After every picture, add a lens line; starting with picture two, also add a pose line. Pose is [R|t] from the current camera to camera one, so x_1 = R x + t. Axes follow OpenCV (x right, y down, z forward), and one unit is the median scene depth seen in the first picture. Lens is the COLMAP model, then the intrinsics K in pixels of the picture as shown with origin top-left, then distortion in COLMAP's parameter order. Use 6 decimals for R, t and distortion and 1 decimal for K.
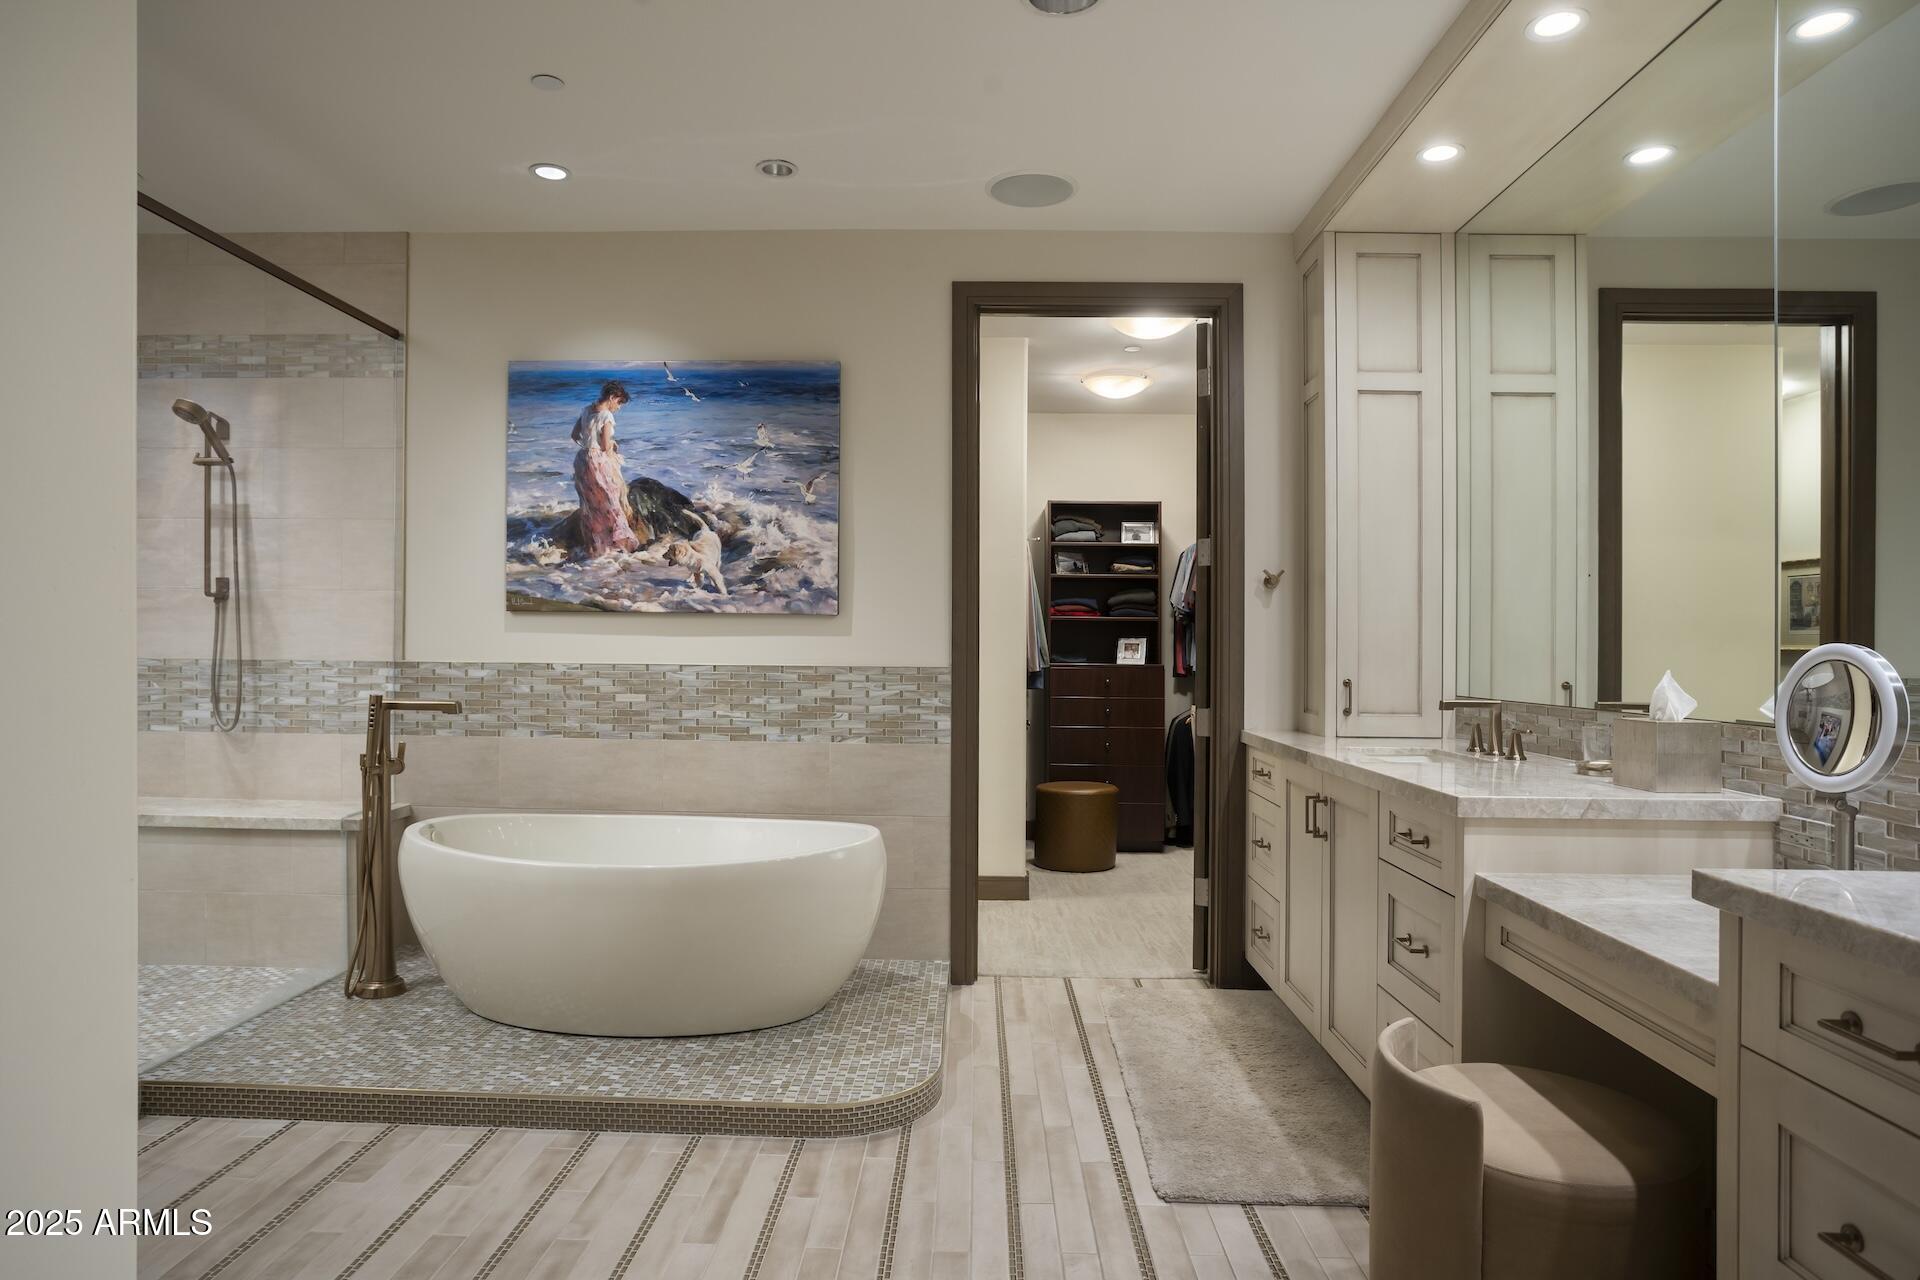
lens RADIAL K [[1165.7, 0, 960.0], [0, 1165.7, 640.0], [0, 0, 1]] dist [-0.000592, -0.000112]
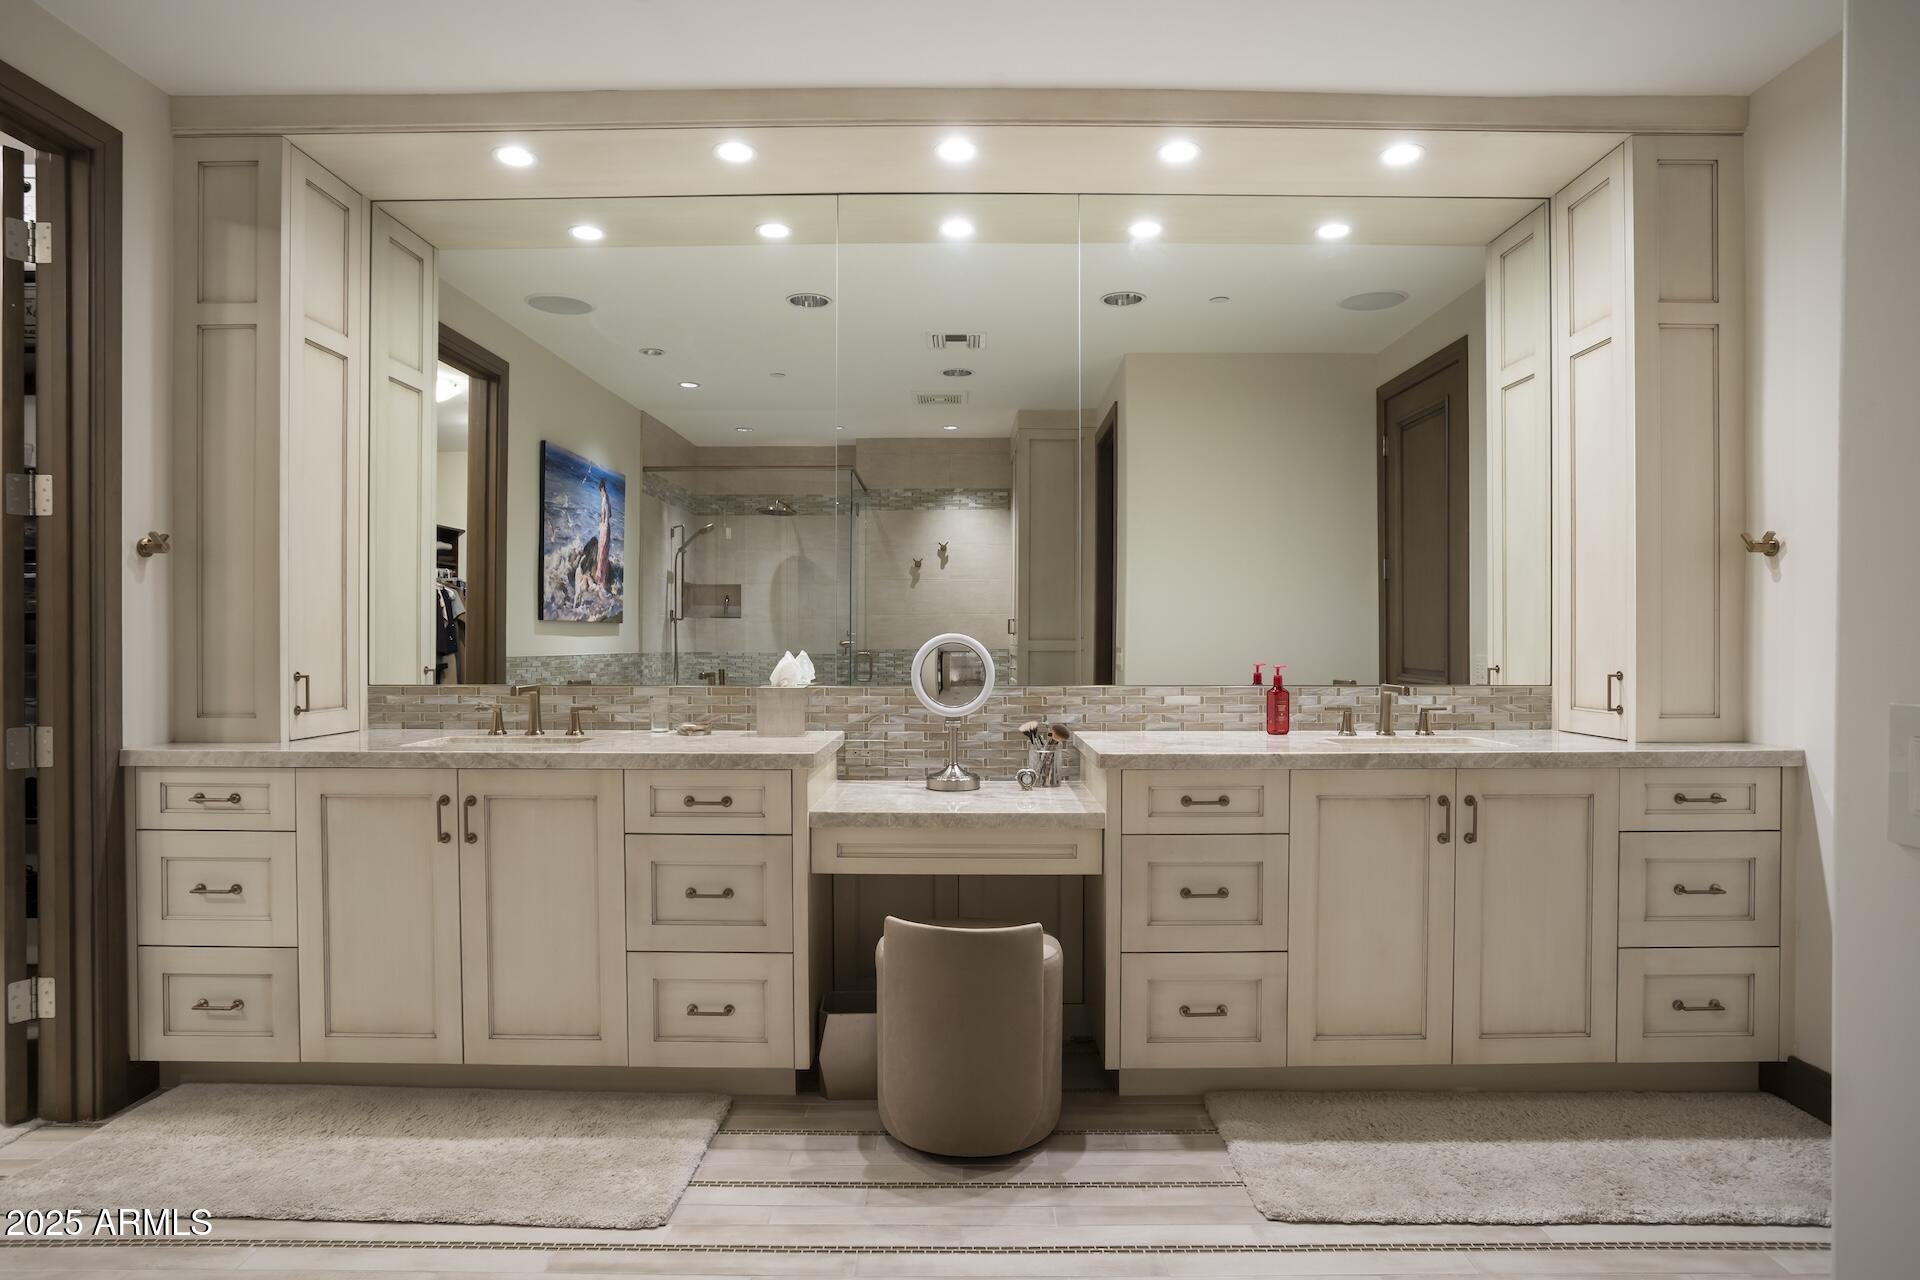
lens RADIAL K [[1100.8, 0, 960.0], [0, 1100.8, 640.0], [0, 0, 1]] dist [0.000184, 0.000168]
pose [[-0.018275, -0.012955, 0.999749, -0.515818], [-0.007368, 0.999891, 0.012823, -0.005071], [-0.999806, -0.007132, -0.018368, 0.562325]]
